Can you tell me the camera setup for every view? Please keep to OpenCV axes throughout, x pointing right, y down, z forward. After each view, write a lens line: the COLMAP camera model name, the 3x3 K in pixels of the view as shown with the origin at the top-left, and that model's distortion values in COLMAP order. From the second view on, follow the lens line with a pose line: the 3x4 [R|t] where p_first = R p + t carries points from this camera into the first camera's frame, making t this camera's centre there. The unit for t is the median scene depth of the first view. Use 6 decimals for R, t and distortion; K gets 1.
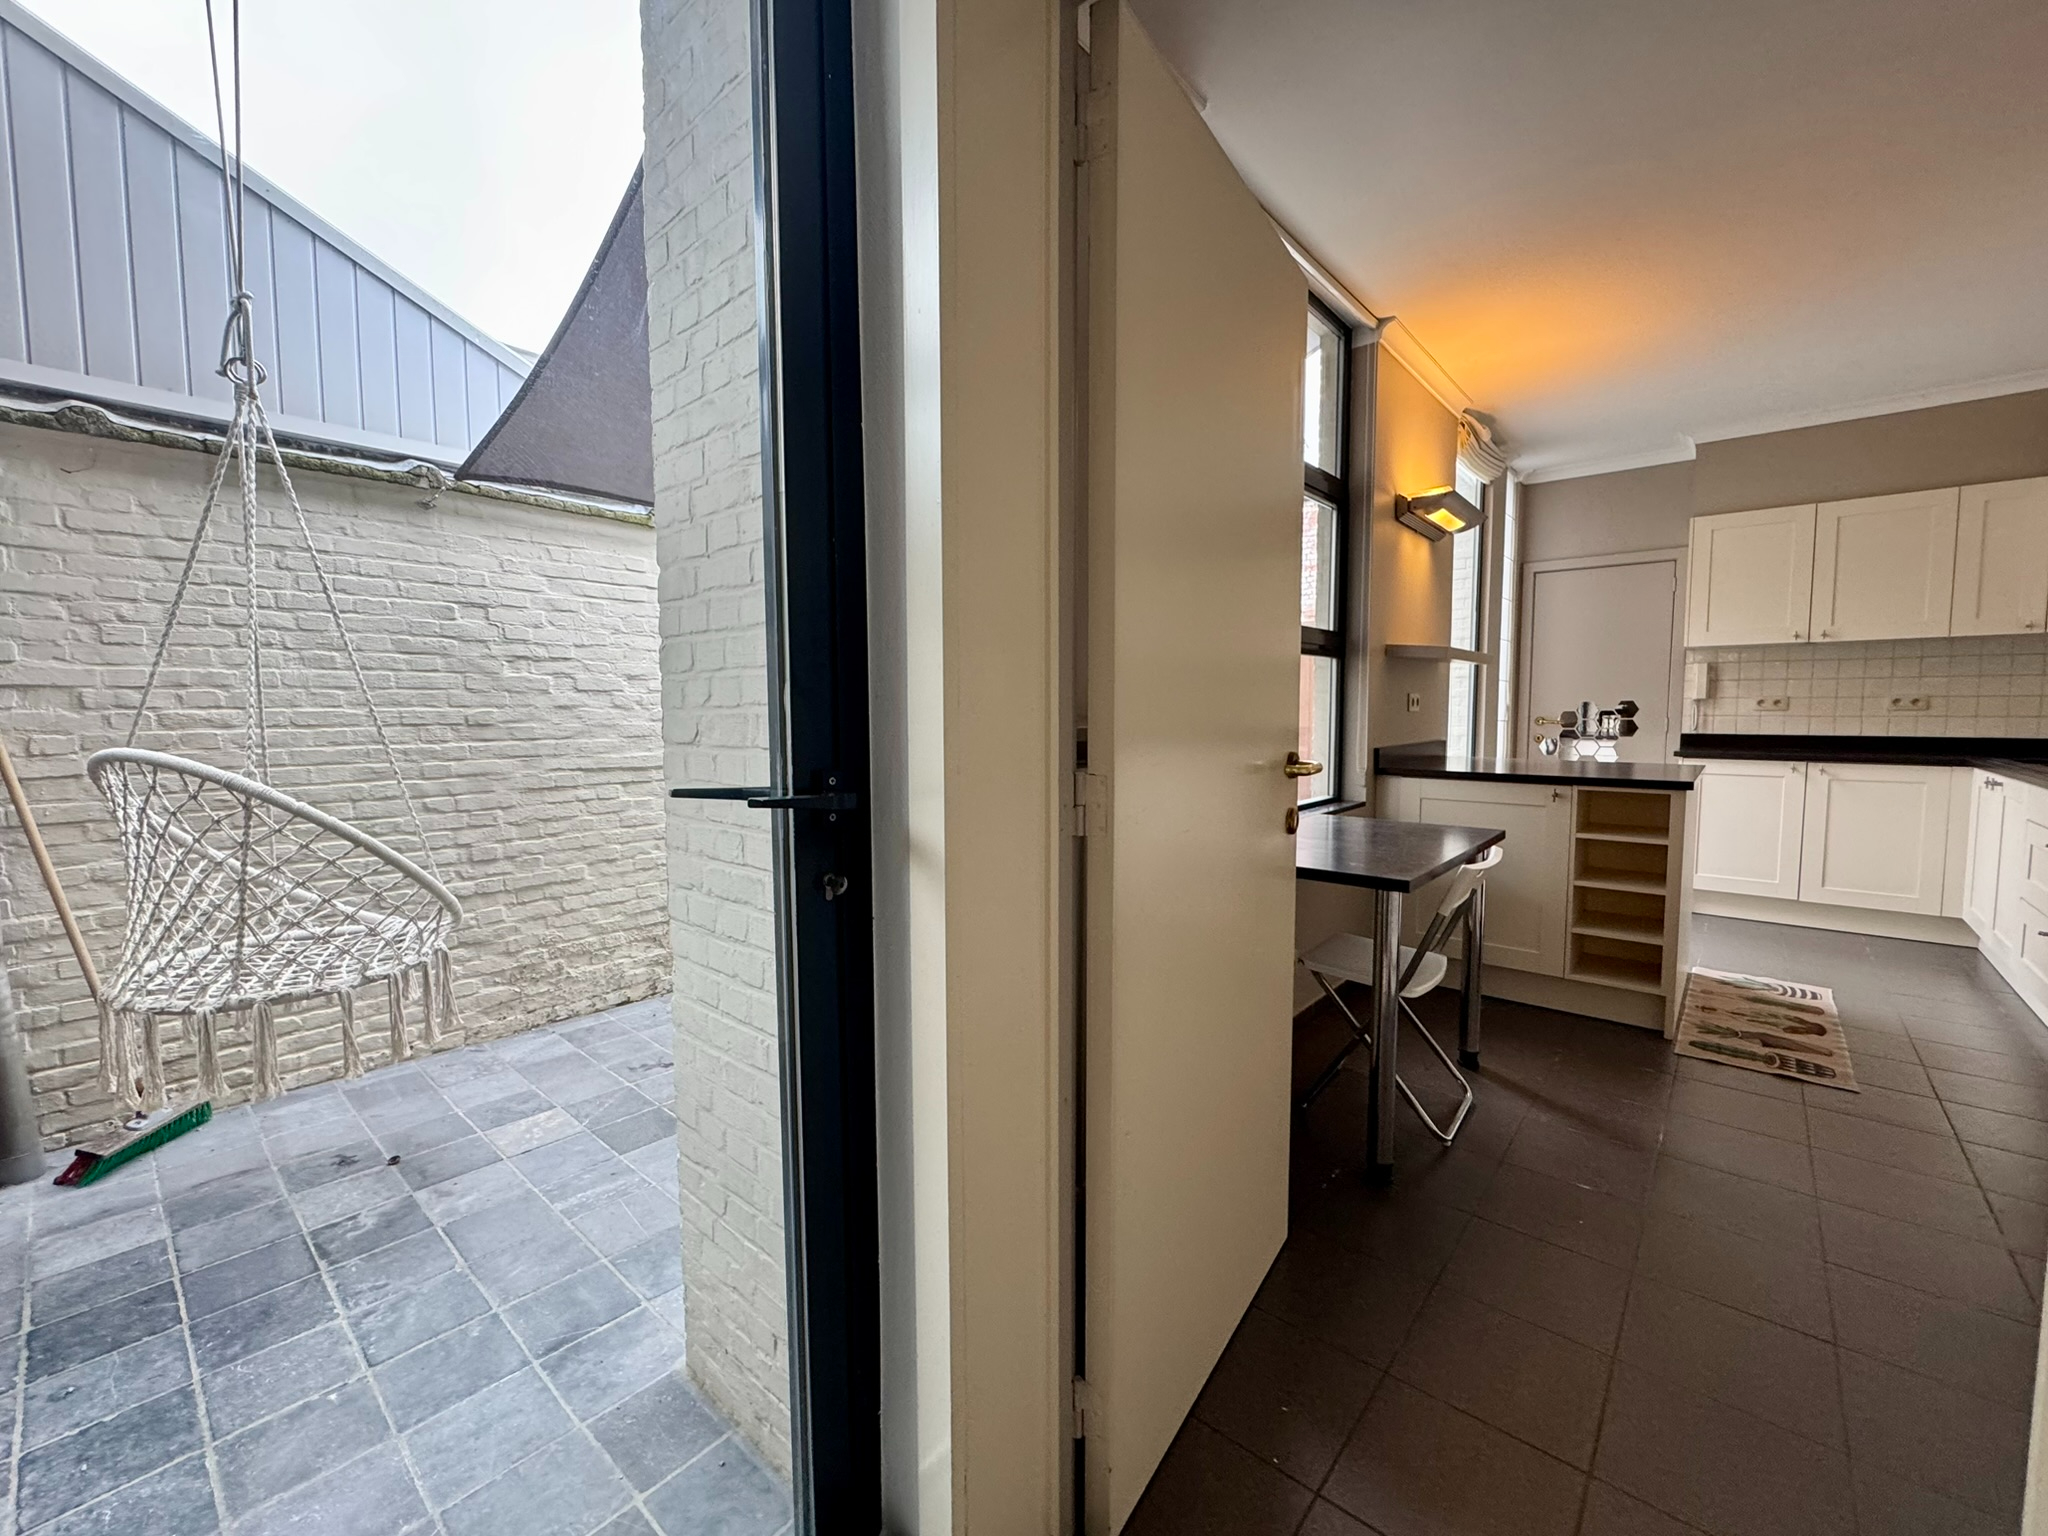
lens RADIAL K [[832.8, 0, 1022.4], [0, 832.8, 763.4], [0, 0, 1]] dist [0.000385, 0.001349]
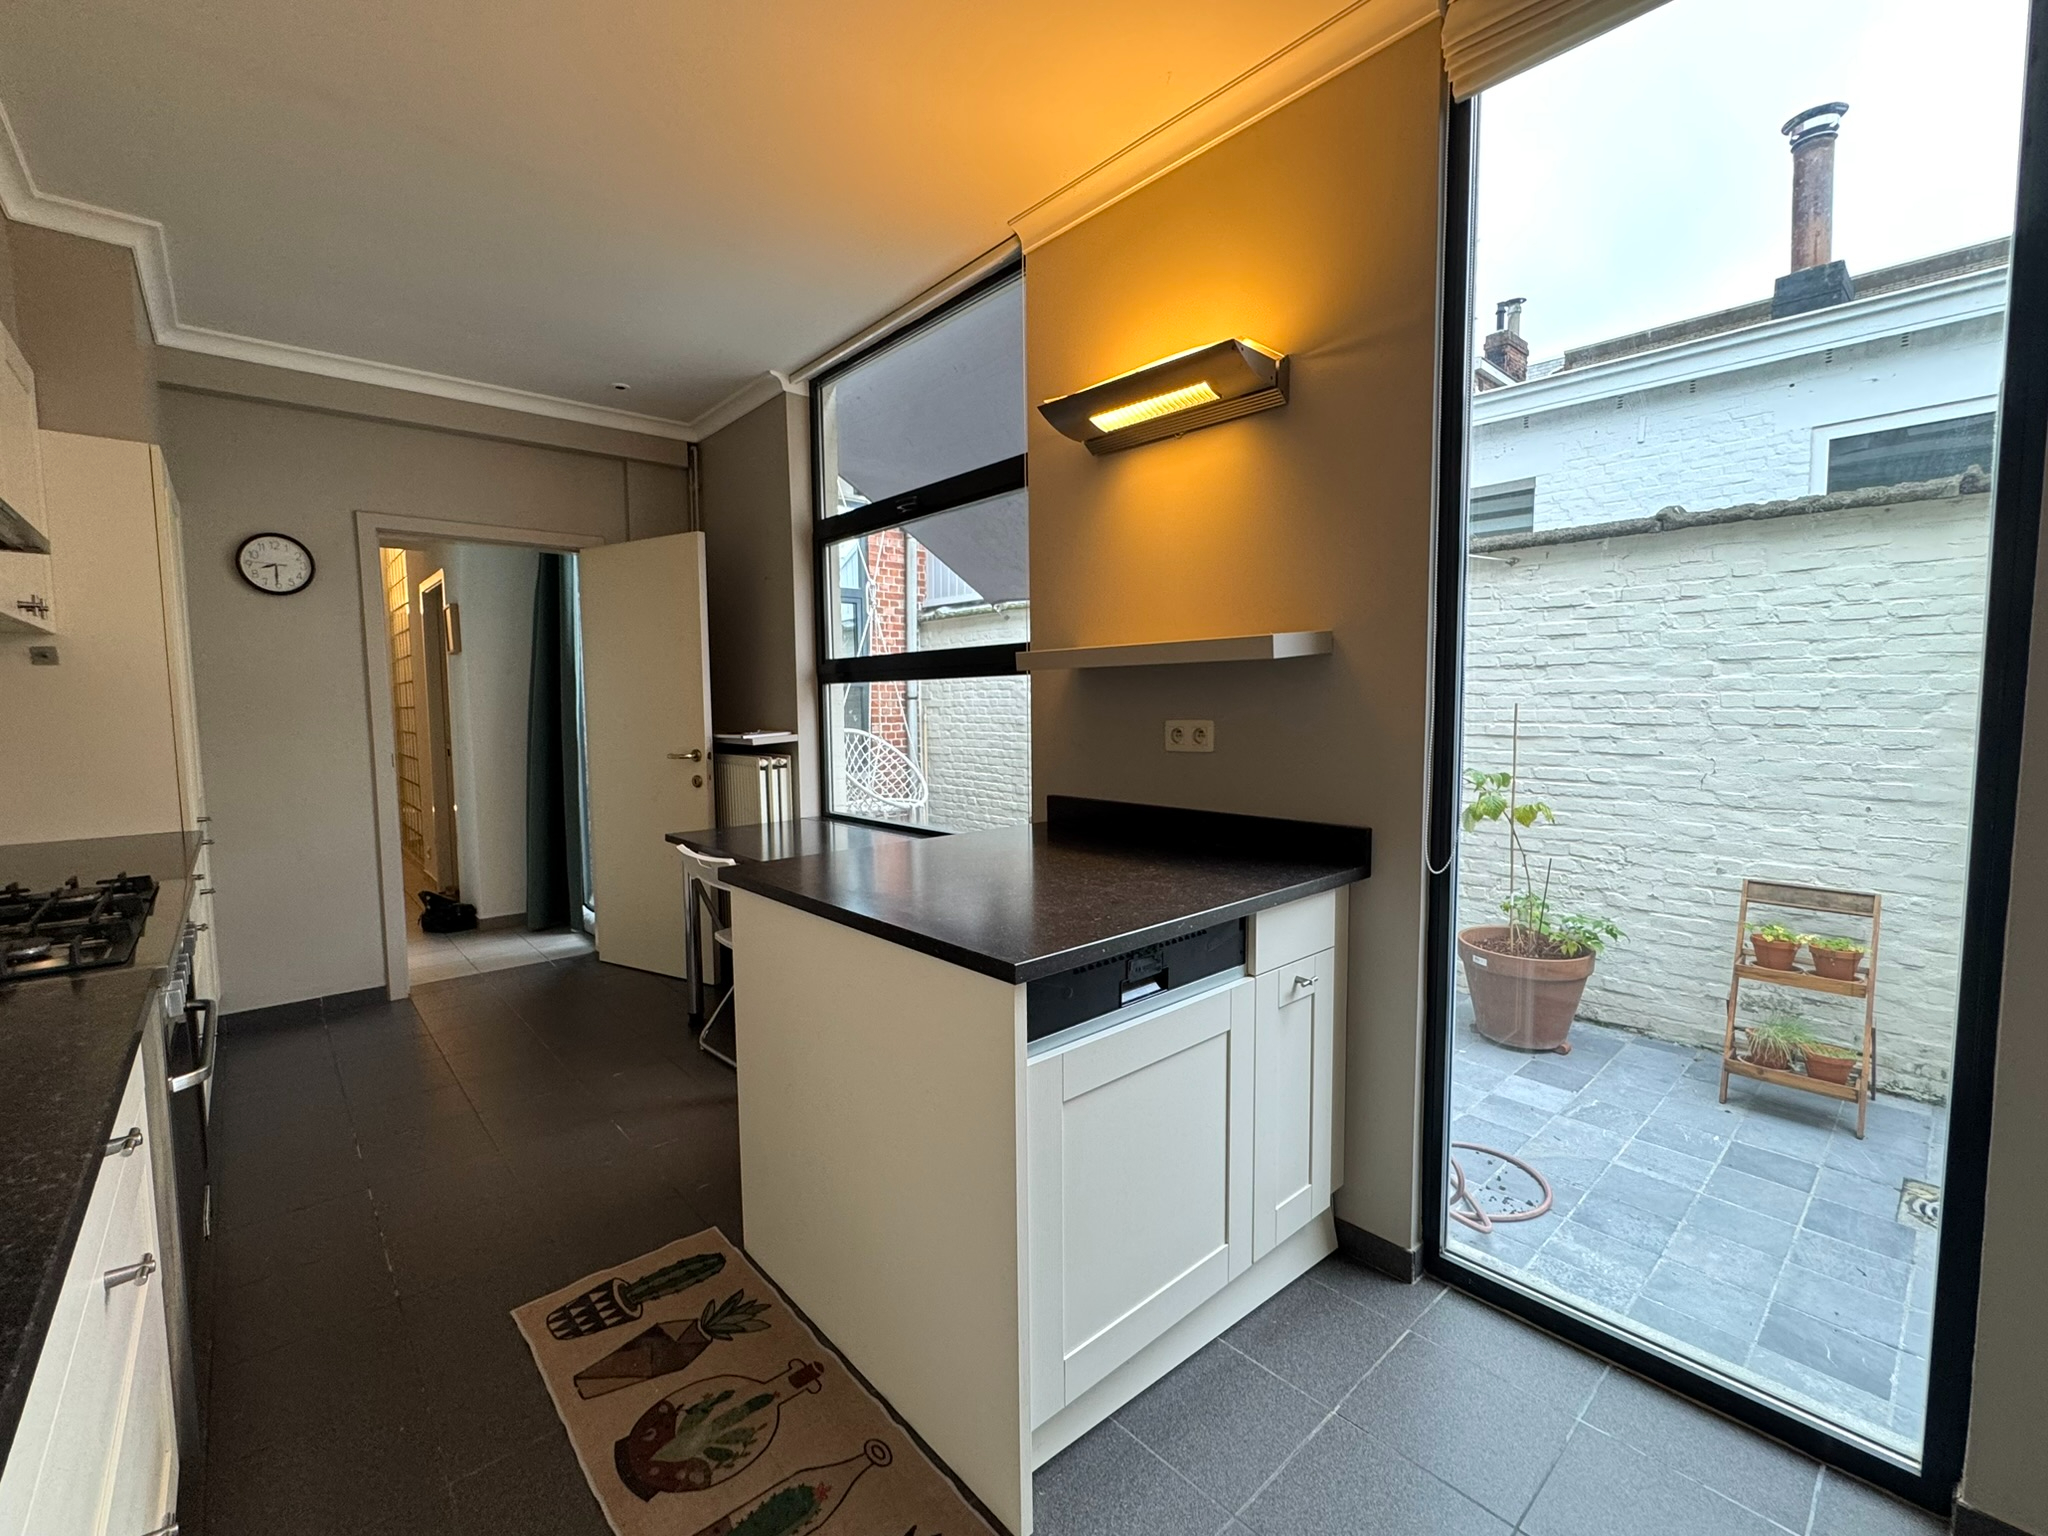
lens RADIAL K [[878.4, 0, 1035.3], [0, 878.4, 764.6], [0, 0, 1]] dist [-0.002355, -0.000236]
pose [[-0.117144, 0.078253, -0.990027, 1.346982], [-0.062035, 0.994367, 0.085936, -0.126706], [0.991175, 0.071483, -0.111630, 1.216319]]
